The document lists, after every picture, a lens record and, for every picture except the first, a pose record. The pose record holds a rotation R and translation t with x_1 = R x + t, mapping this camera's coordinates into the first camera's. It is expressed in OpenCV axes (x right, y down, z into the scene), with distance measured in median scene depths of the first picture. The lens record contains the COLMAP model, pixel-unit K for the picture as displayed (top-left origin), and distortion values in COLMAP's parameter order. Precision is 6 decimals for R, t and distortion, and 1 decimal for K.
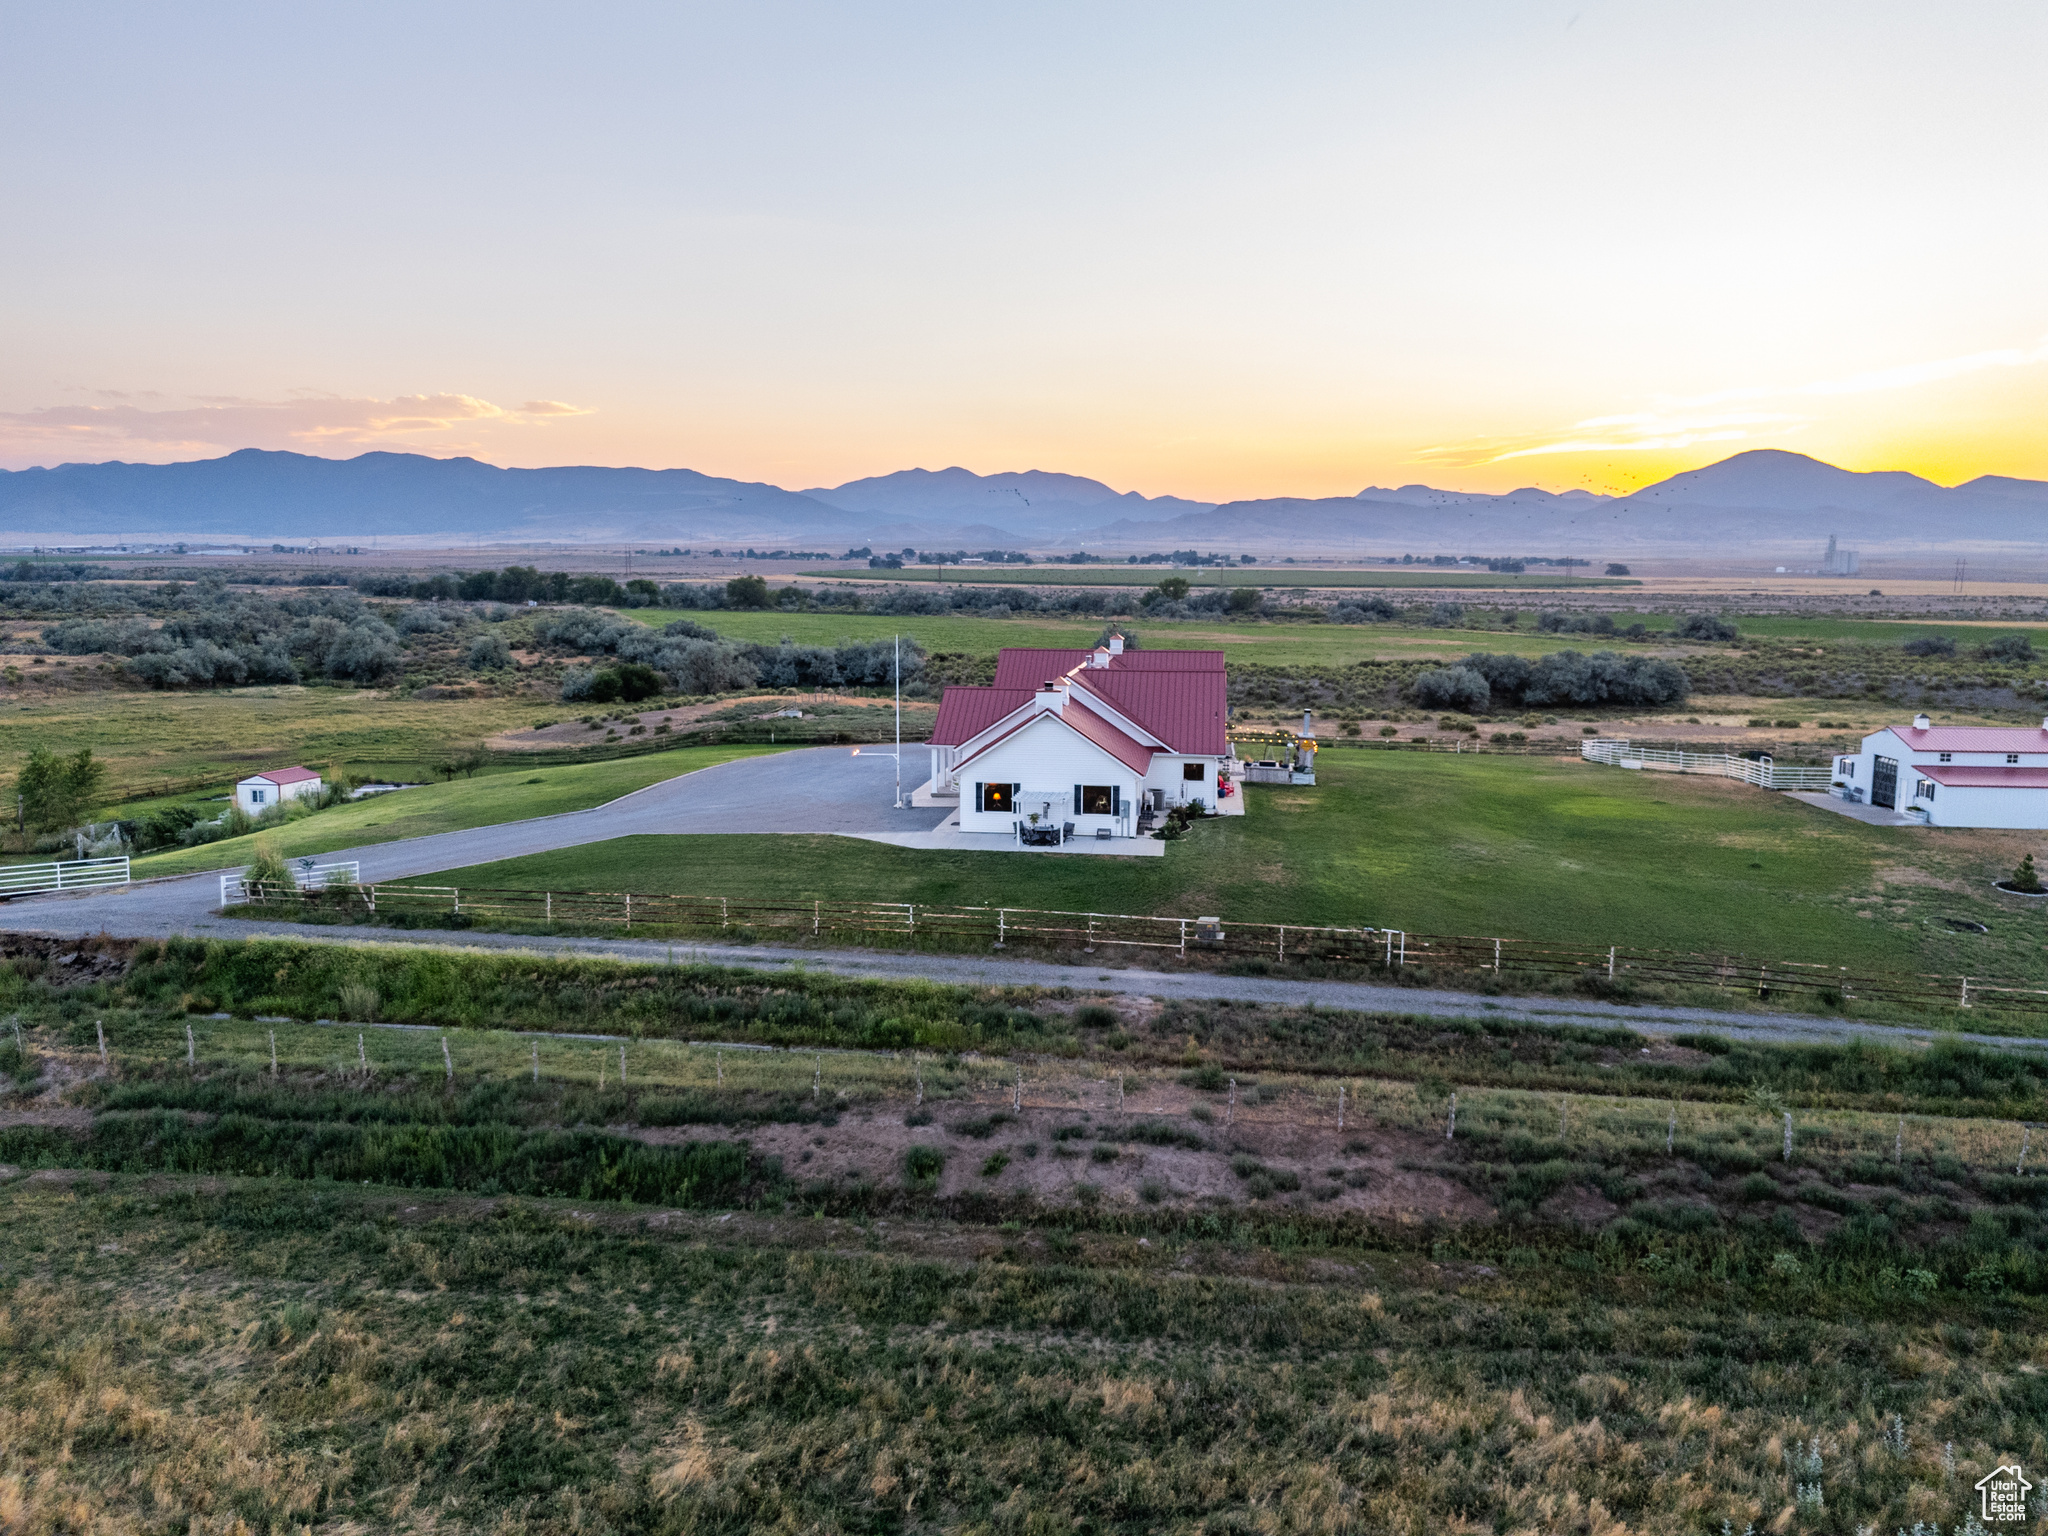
lens RADIAL K [[1509.7, 0, 1028.0], [0, 1509.7, 789.7], [0, 0, 1]] dist [0.075870, -0.075767]
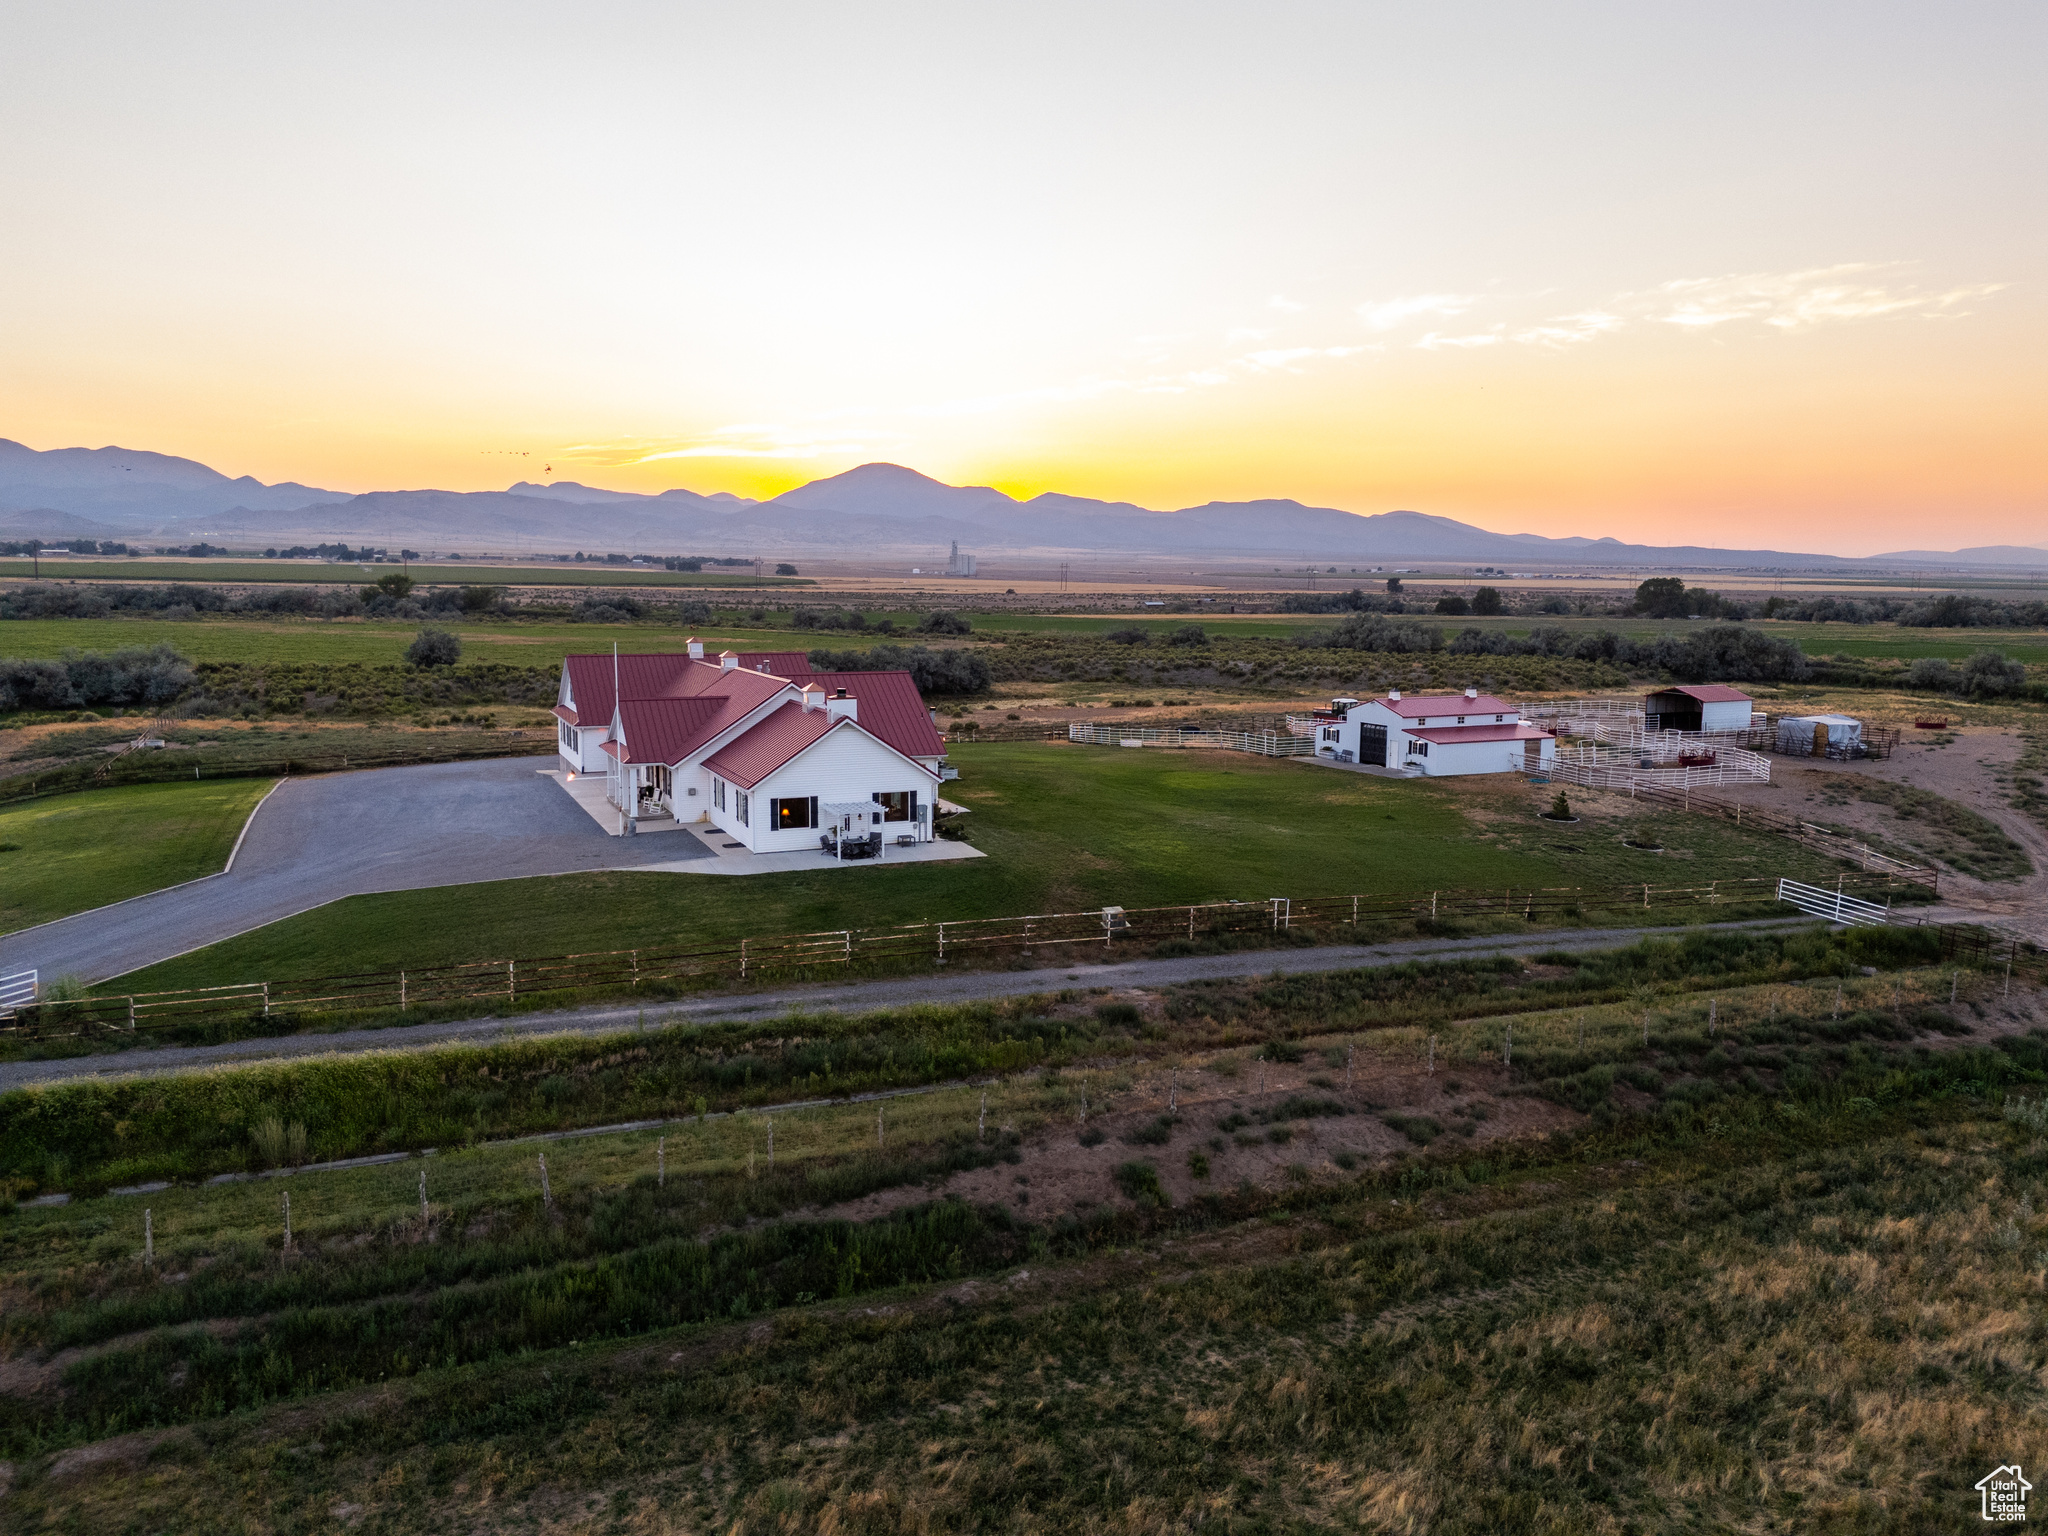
lens RADIAL K [[1509.7, 0, 1033.9], [0, 1509.7, 722.4], [0, 0, 1]] dist [0.075870, -0.075767]
pose [[0.856793, -0.050393, 0.513192, -0.473390], [0.071904, 0.997166, -0.022130, -0.024476], [-0.510622, 0.055862, 0.857989, 0.131628]]
